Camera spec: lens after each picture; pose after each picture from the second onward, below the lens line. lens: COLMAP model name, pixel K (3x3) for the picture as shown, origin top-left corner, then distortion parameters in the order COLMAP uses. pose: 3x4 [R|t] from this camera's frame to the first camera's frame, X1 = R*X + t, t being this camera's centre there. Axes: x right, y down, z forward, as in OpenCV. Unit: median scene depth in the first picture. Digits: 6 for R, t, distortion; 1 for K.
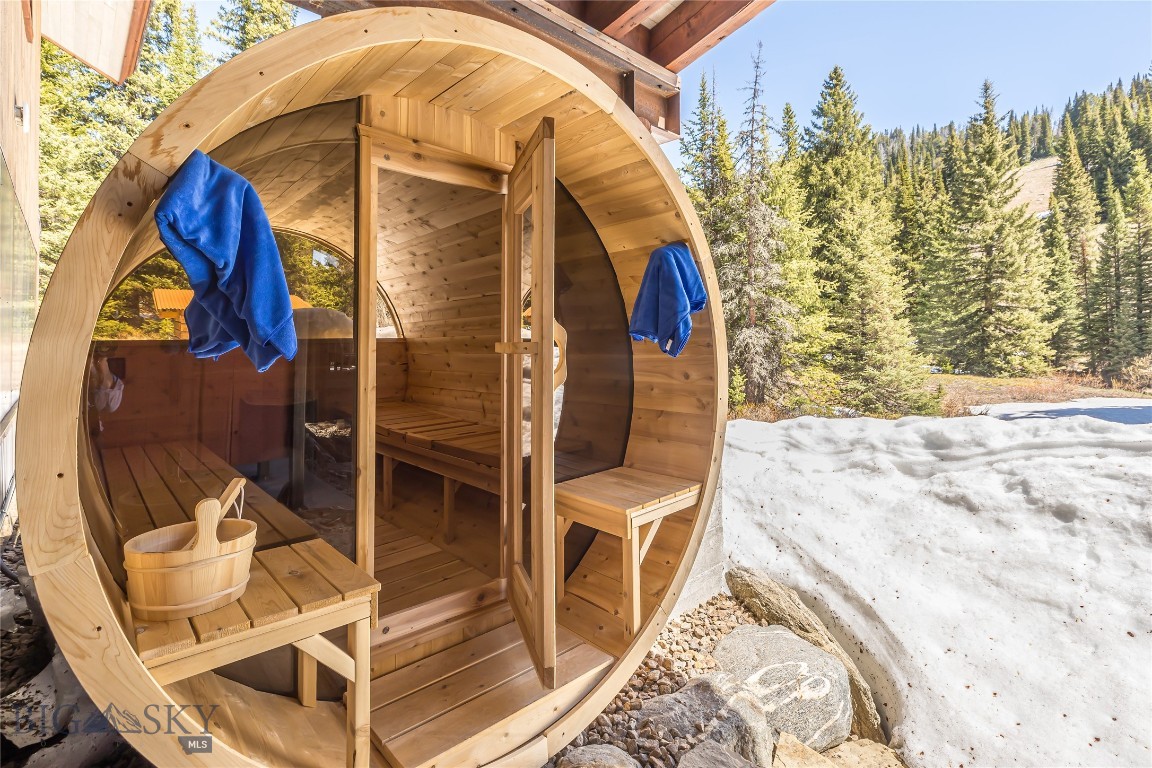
lens RADIAL K [[544.3, 0, 574.9], [0, 544.3, 346.0], [0, 0, 1]] dist [-0.001078, 0.000075]
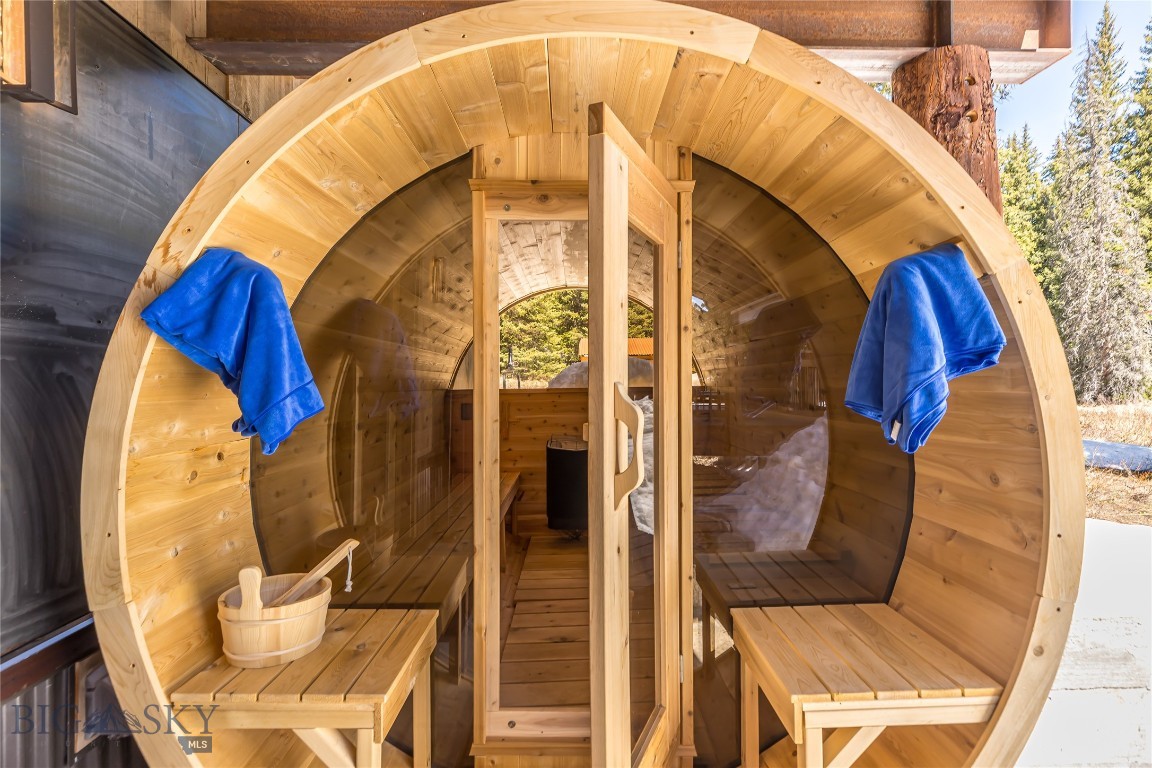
lens RADIAL K [[535.0, 0, 576.0], [0, 535.0, 384.0], [0, 0, 1]] dist [0.000480, 0.000401]
pose [[0.744281, 0.008472, -0.667813, 0.298977], [-0.003530, 0.999955, 0.008751, -0.054442], [0.667857, -0.004156, 0.744278, 0.363669]]
